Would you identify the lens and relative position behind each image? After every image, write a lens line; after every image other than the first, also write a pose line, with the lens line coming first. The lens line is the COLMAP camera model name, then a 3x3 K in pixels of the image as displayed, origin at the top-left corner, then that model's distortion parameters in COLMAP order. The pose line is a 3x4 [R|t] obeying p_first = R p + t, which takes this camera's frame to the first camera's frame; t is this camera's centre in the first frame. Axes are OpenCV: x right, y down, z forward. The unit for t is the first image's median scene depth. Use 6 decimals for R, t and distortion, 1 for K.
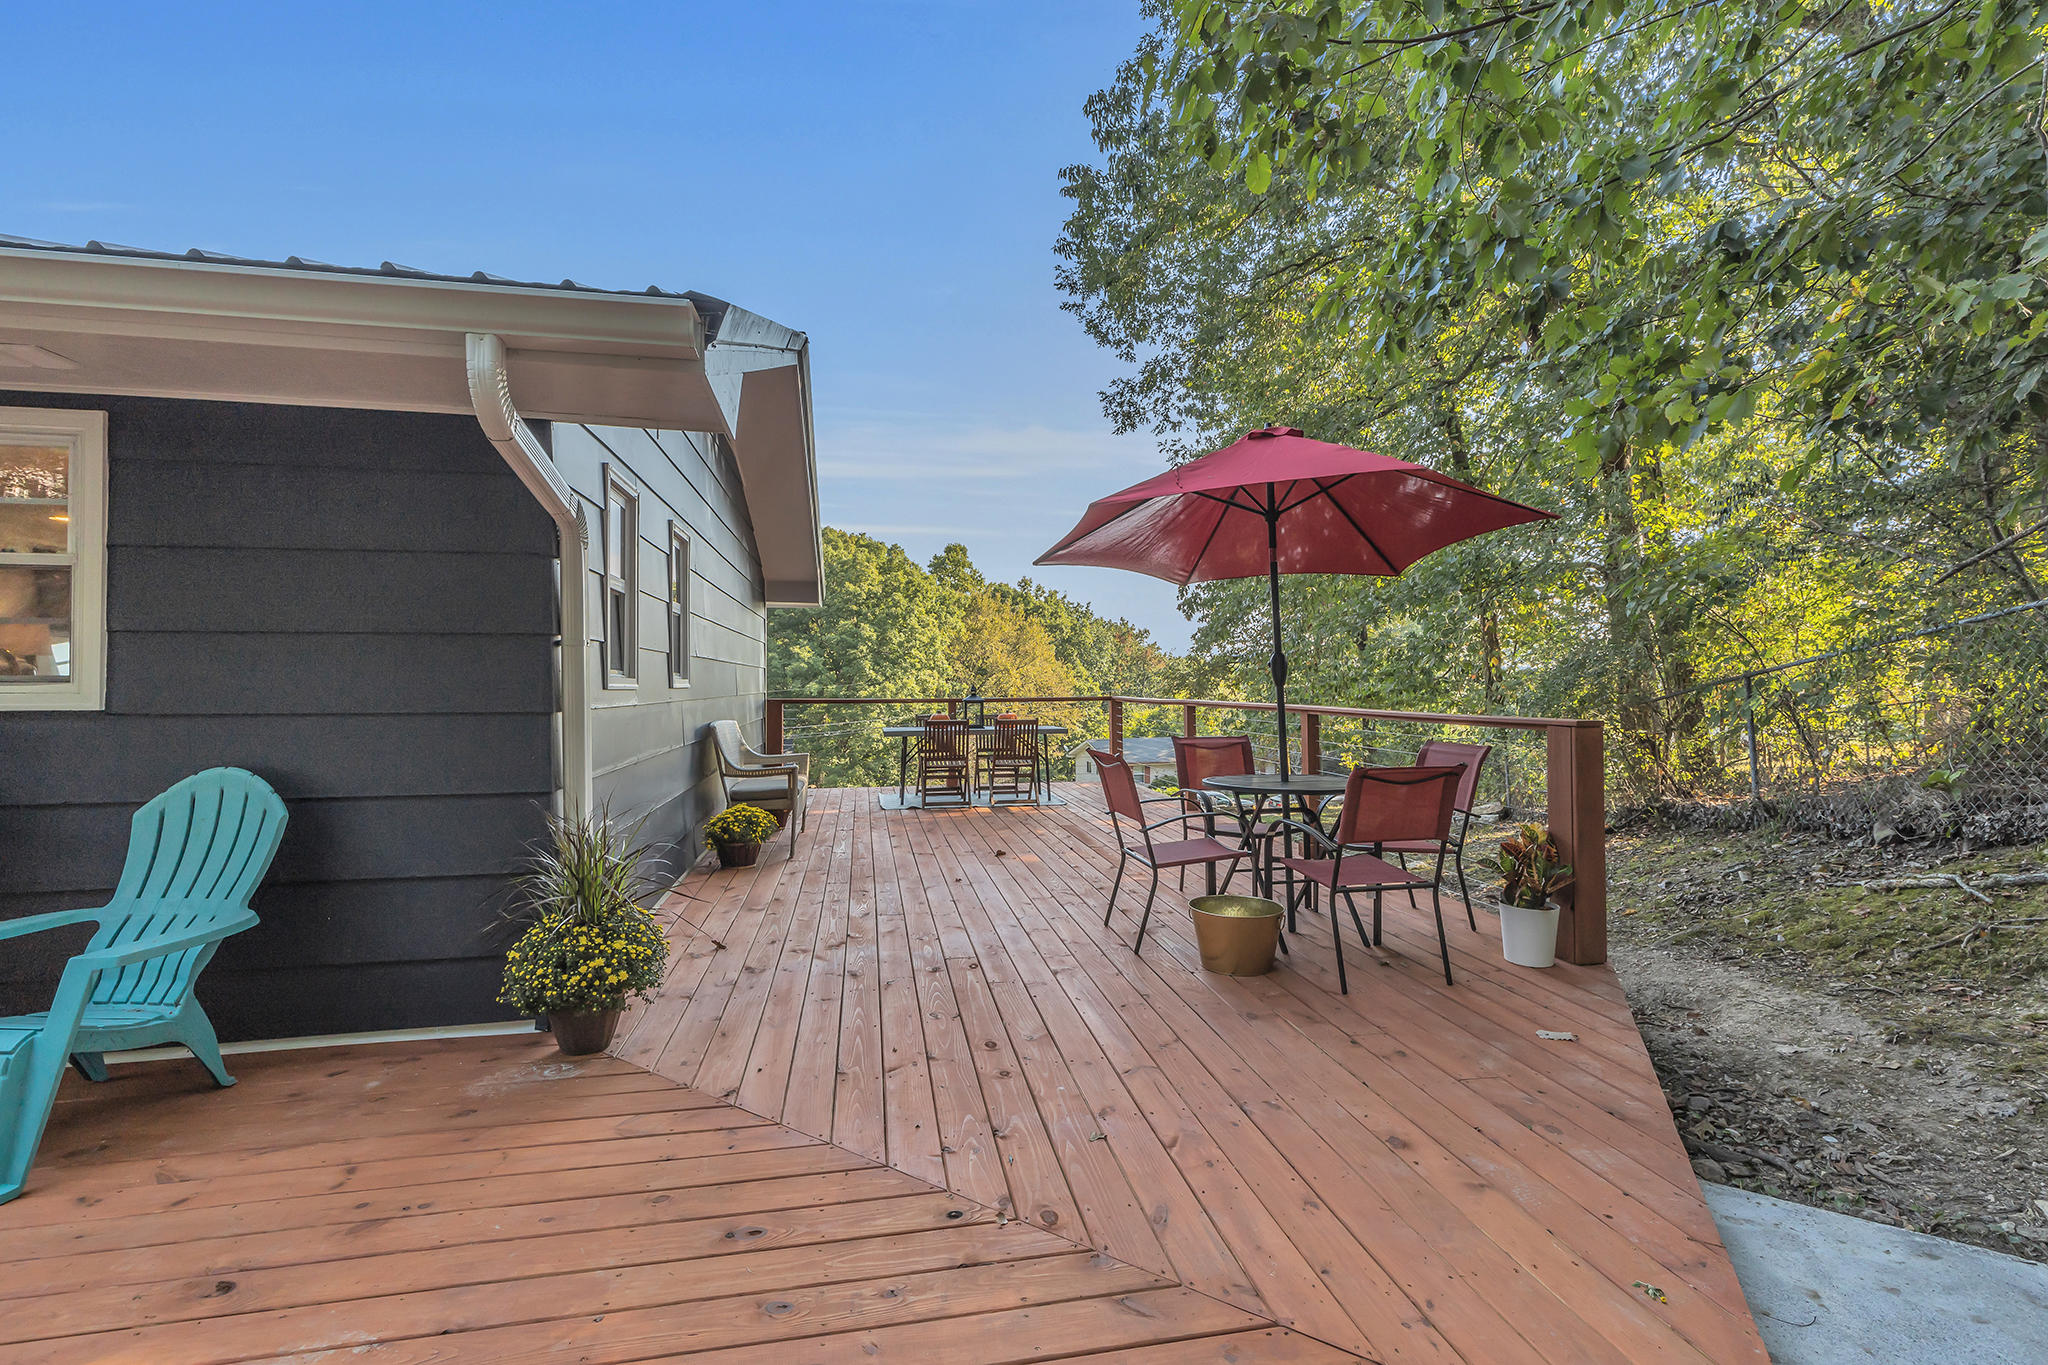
lens RADIAL K [[938.6, 0, 1027.3], [0, 938.6, 679.9], [0, 0, 1]] dist [0.005952, 0.000085]
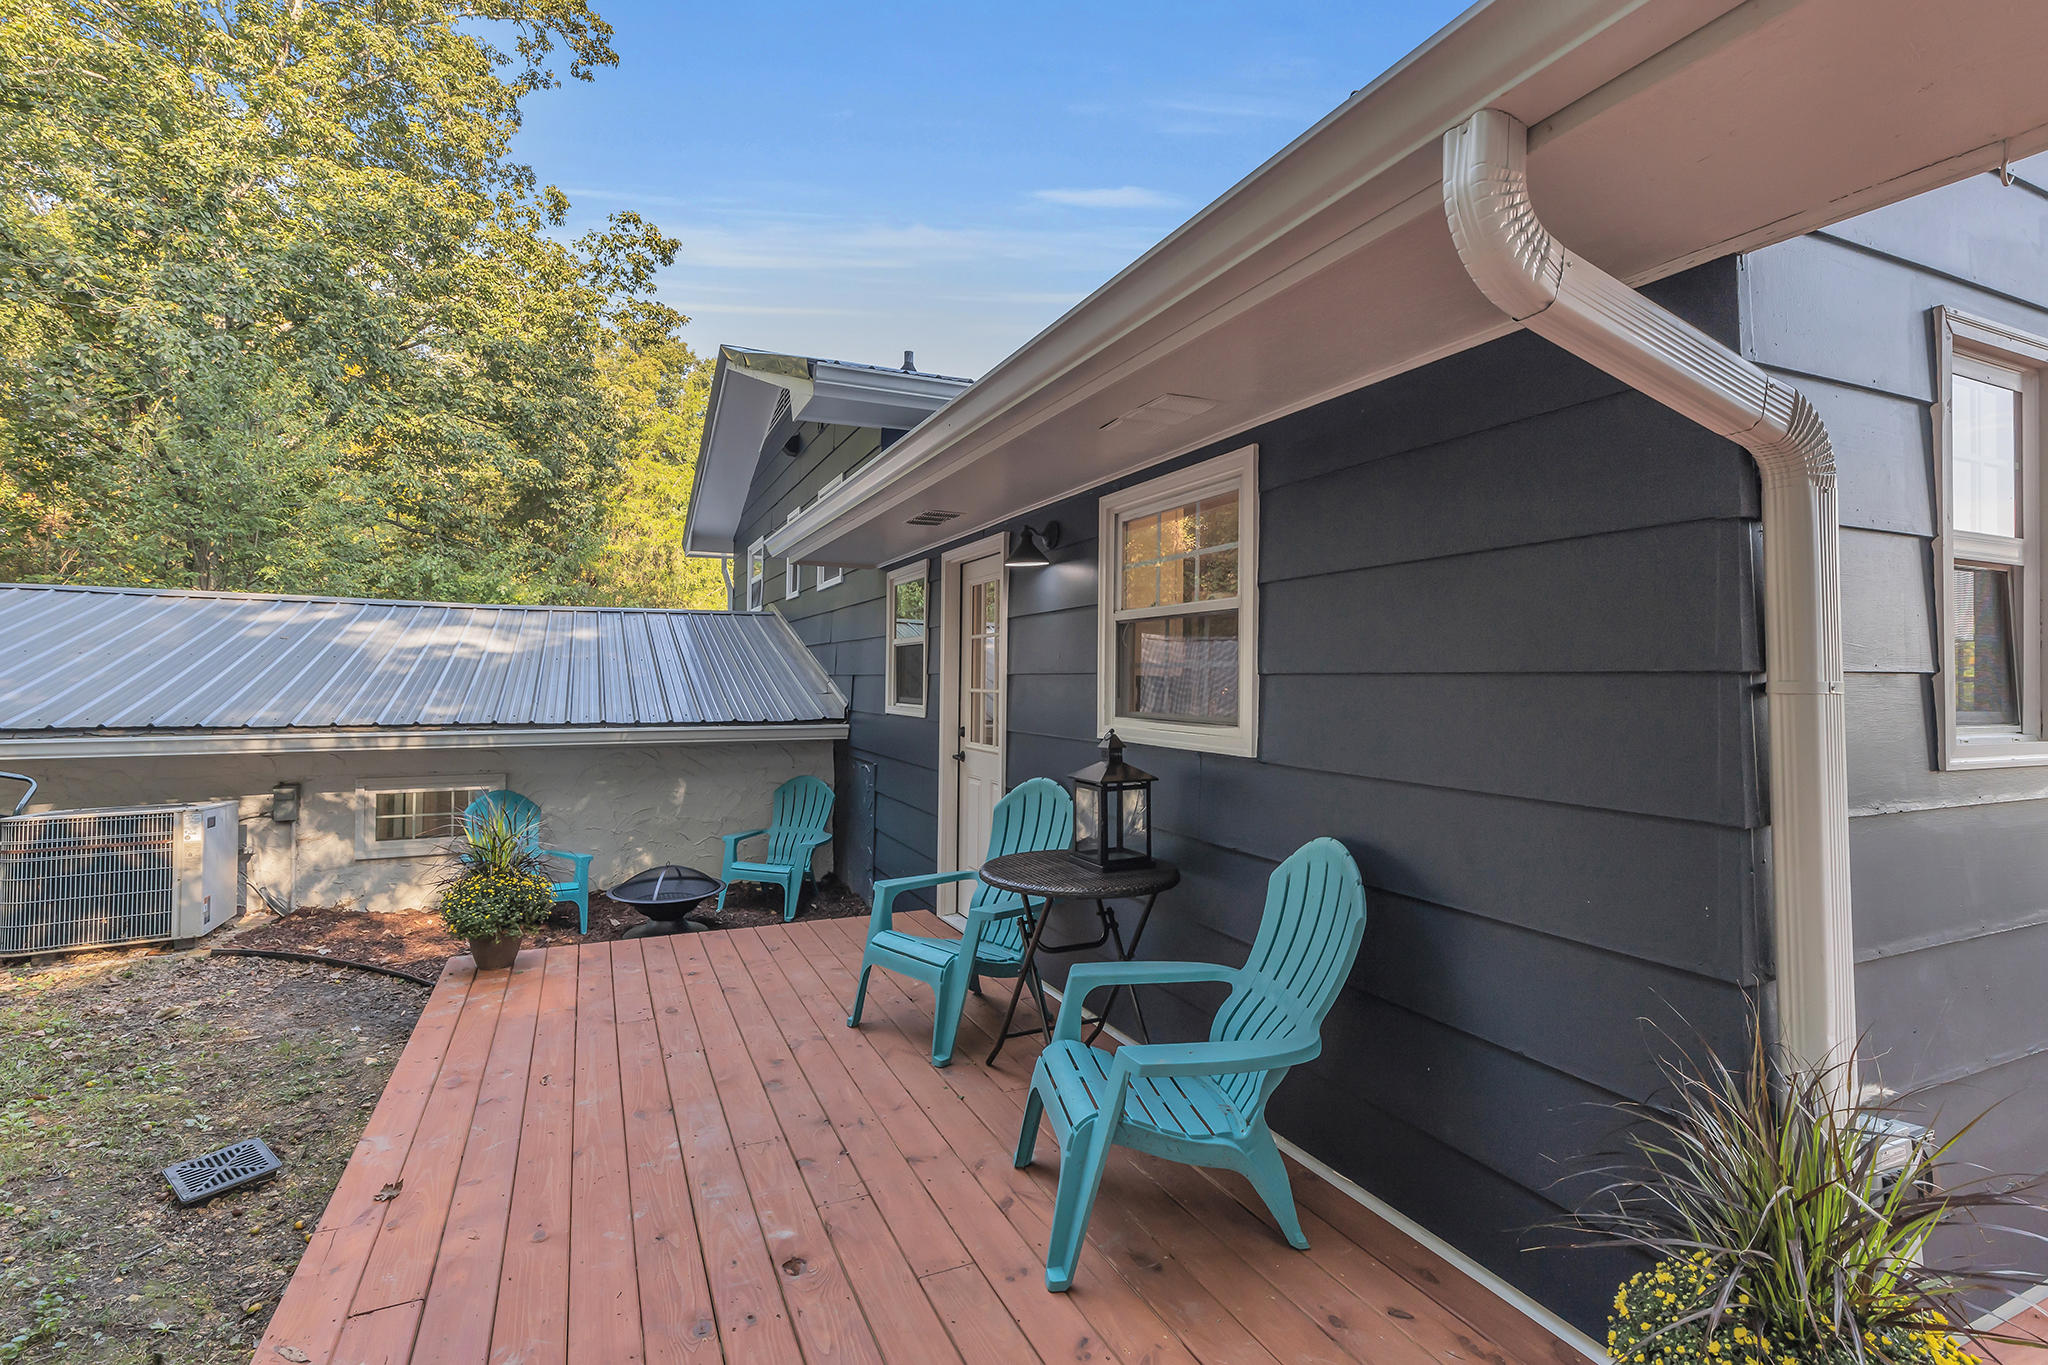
lens RADIAL K [[938.6, 0, 1015.8], [0, 938.6, 661.7], [0, 0, 1]] dist [0.005952, 0.000085]
pose [[0.242799, -0.013333, -0.969985, -0.117203], [0.003308, 0.999911, -0.012916, -0.053139], [0.970071, -0.000072, 0.242821, 0.537440]]
